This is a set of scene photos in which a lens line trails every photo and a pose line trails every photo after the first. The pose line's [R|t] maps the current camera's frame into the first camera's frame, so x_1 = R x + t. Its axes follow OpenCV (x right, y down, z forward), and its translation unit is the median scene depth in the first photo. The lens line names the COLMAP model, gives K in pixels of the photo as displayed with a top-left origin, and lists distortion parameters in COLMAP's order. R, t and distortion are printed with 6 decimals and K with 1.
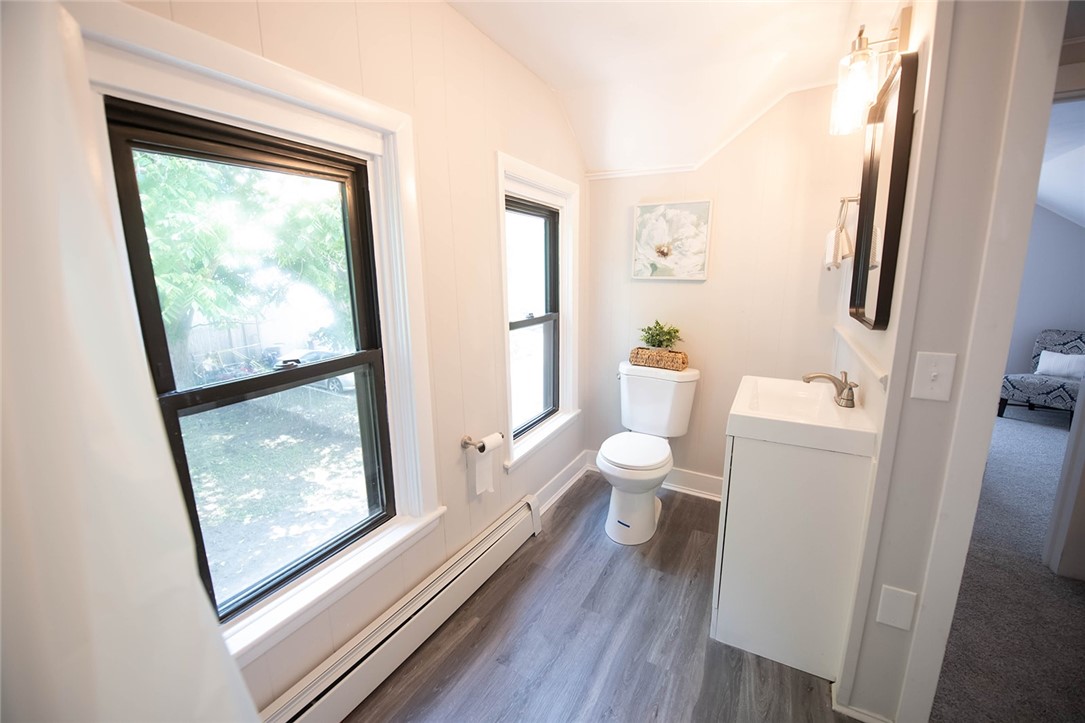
lens RADIAL K [[432.1, 0, 546.5], [0, 432.1, 358.3], [0, 0, 1]] dist [-0.017109, -0.002032]
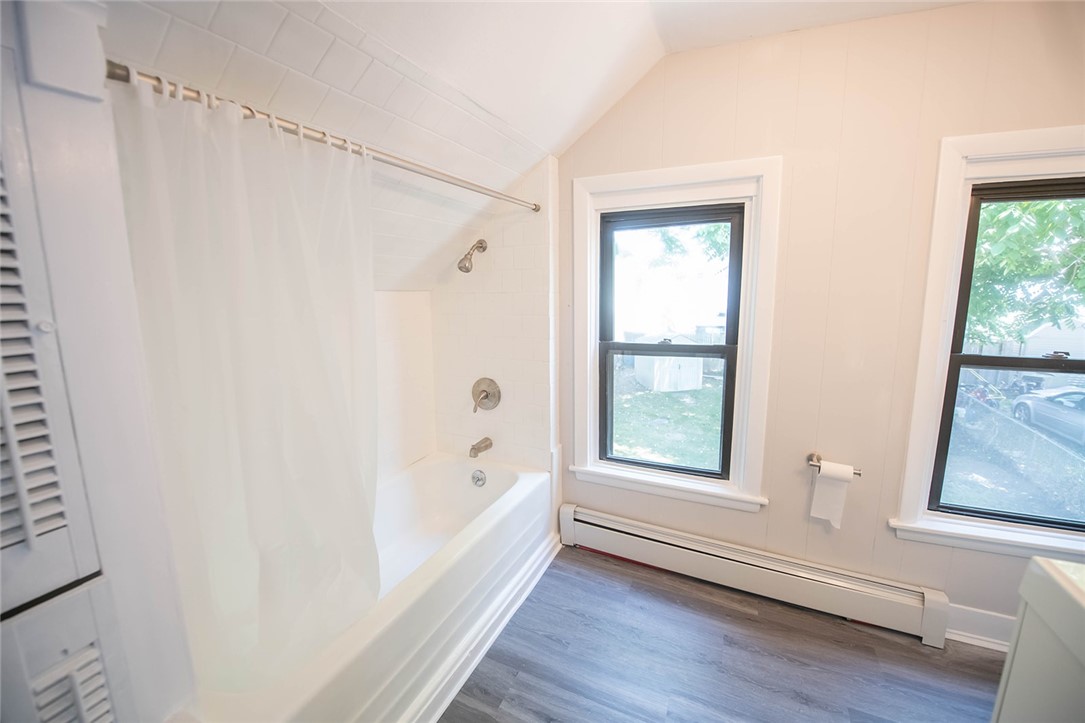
lens RADIAL K [[432.1, 0, 545.5], [0, 432.1, 357.4], [0, 0, 1]] dist [-0.017109, -0.002032]
pose [[0.066062, 0.170287, -0.983178, 0.748577], [-0.186965, 0.969991, 0.155441, -0.070391], [0.980143, 0.173551, 0.095917, 0.287692]]
